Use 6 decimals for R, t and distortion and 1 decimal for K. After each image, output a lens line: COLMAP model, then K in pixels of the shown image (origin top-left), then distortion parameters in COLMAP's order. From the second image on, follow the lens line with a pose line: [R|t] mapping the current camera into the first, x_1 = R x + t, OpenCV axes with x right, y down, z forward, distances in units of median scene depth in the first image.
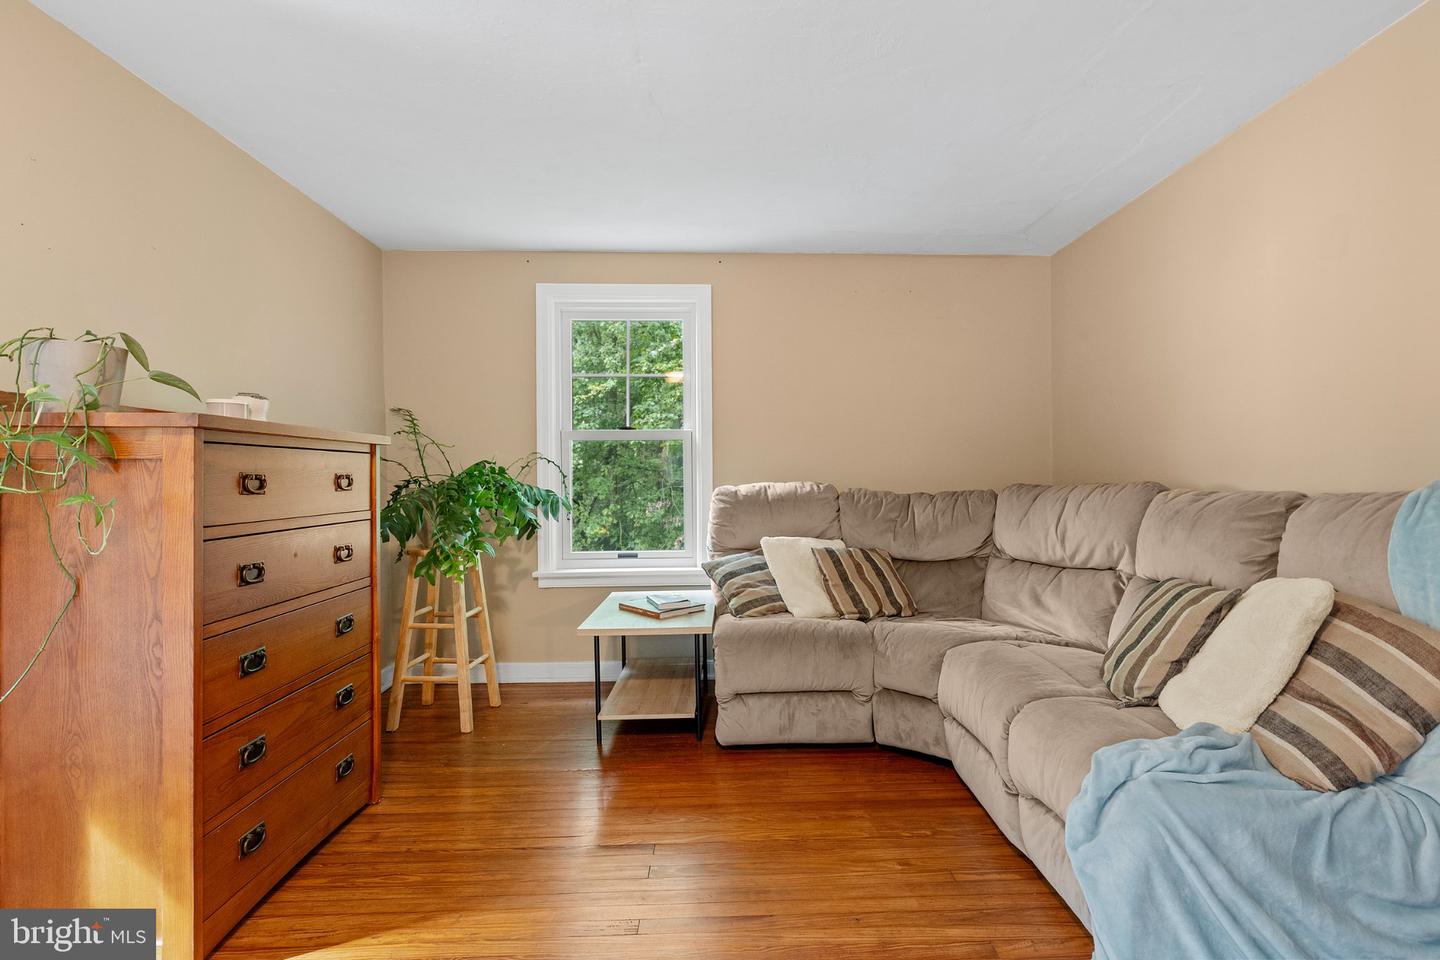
lens RADIAL K [[722.8, 0, 723.1], [0, 722.8, 484.0], [0, 0, 1]] dist [0.000383, -0.000086]
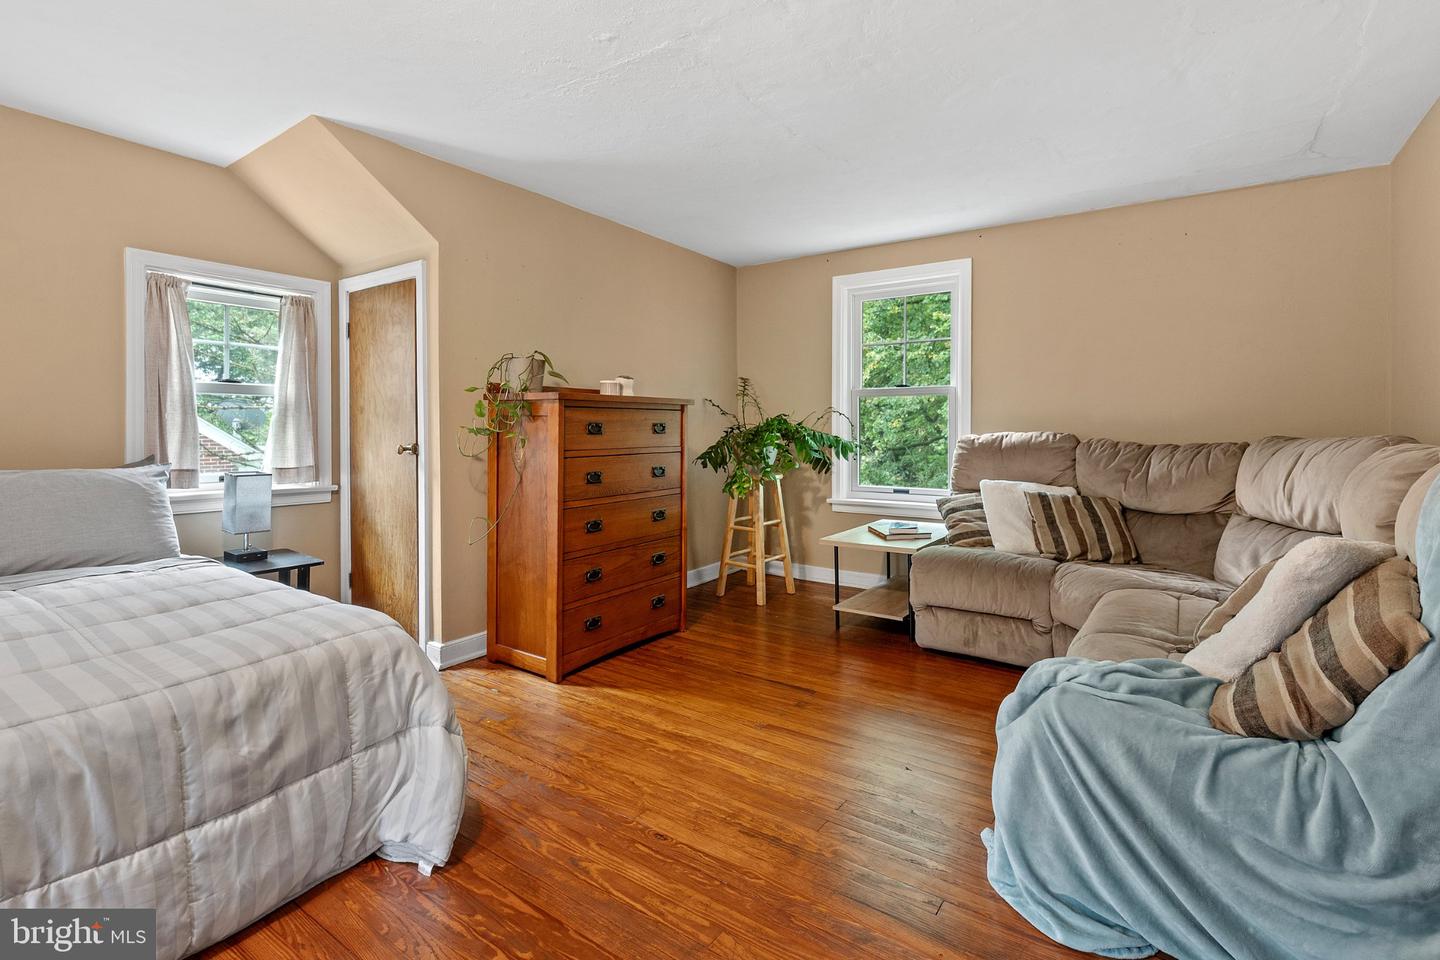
lens RADIAL K [[670.8, 0, 729.0], [0, 670.8, 439.3], [0, 0, 1]] dist [0.001401, -0.000319]
pose [[0.799546, 0.017170, -0.600359, 0.420202], [-0.011486, 0.999846, 0.013298, 0.000271], [0.600495, -0.003737, 0.799620, -0.099119]]
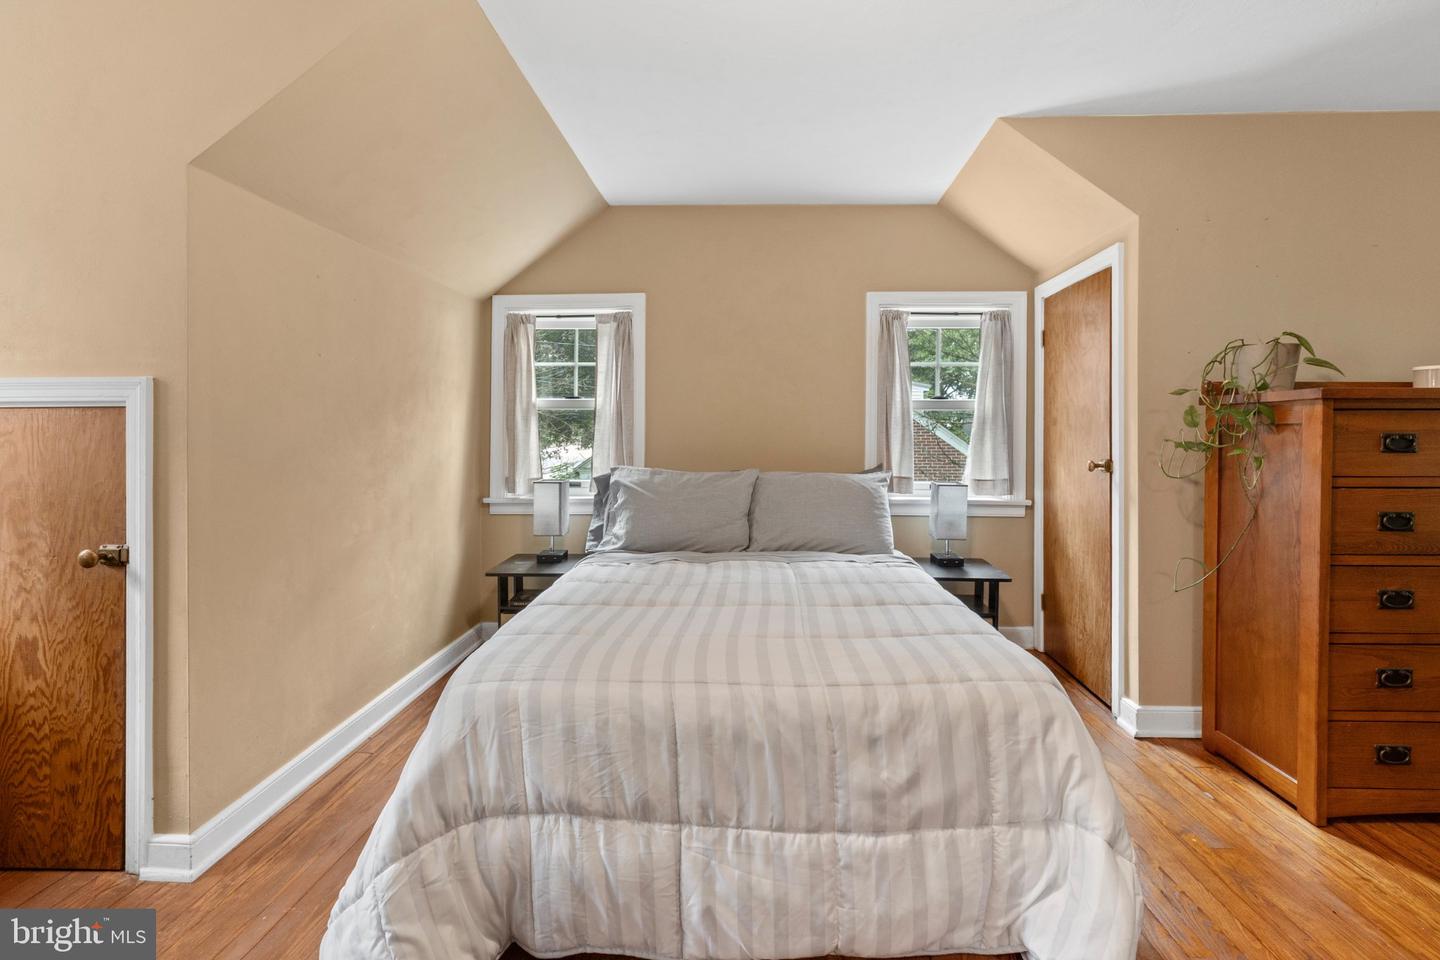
lens RADIAL K [[670.8, 0, 729.0], [0, 670.8, 439.3], [0, 0, 1]] dist [0.001401, -0.000319]
pose [[-0.066622, 0.006494, -0.997757, 0.314156], [-0.011207, 0.999911, 0.007256, -0.001477], [0.997715, 0.011665, -0.066543, 0.011124]]
